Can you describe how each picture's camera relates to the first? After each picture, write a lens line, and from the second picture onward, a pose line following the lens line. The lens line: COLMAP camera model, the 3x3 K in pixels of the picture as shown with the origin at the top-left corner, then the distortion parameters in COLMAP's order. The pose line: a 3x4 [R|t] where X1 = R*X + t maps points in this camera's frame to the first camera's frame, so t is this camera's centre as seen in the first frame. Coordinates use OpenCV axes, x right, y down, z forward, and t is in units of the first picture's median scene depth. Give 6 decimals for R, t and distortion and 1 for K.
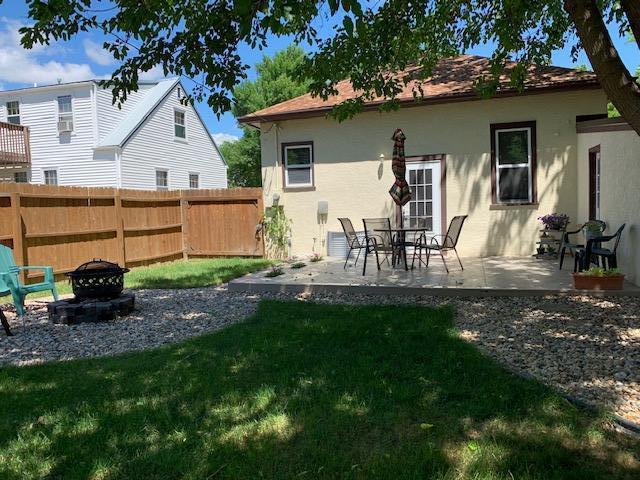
lens RADIAL K [[499.9, 0, 320.0], [0, 499.9, 240.0], [0, 0, 1]] dist [0.055310, -0.039519]
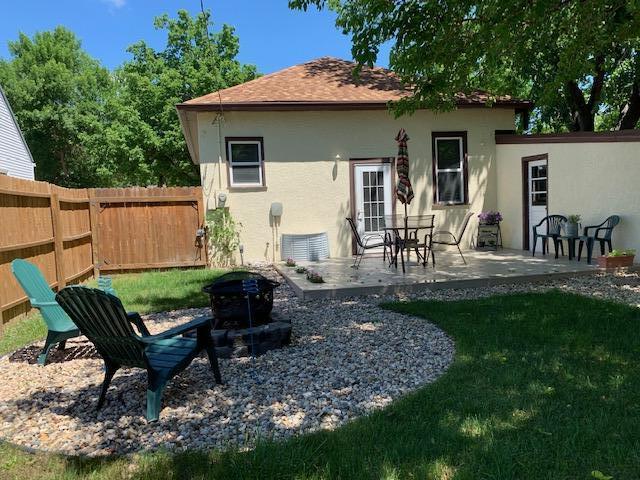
lens RADIAL K [[499.9, 0, 320.0], [0, 499.9, 240.0], [0, 0, 1]] dist [0.055310, -0.039519]
pose [[0.868450, -0.038584, 0.494273, -0.382395], [0.046092, 0.998933, -0.003006, -0.000985], [-0.493630, 0.025393, 0.869301, 0.150894]]
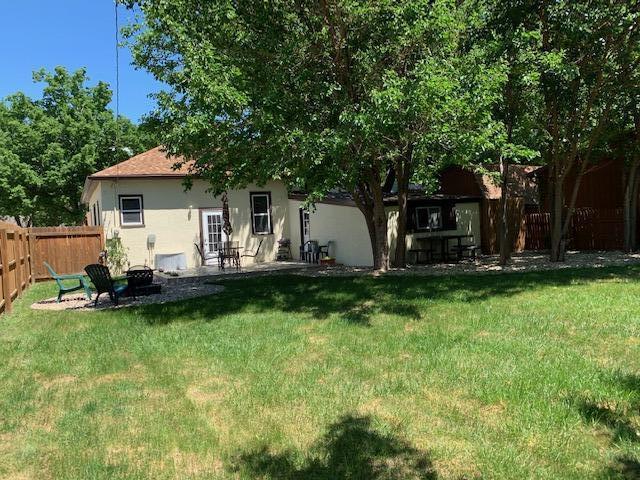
lens RADIAL K [[499.9, 0, 320.0], [0, 499.9, 240.0], [0, 0, 1]] dist [0.055310, -0.039519]
pose [[0.720465, -0.022009, 0.693142, -0.673218], [0.069606, 0.996744, -0.040700, 0.035765], [-0.689989, 0.077570, 0.719651, -0.435989]]
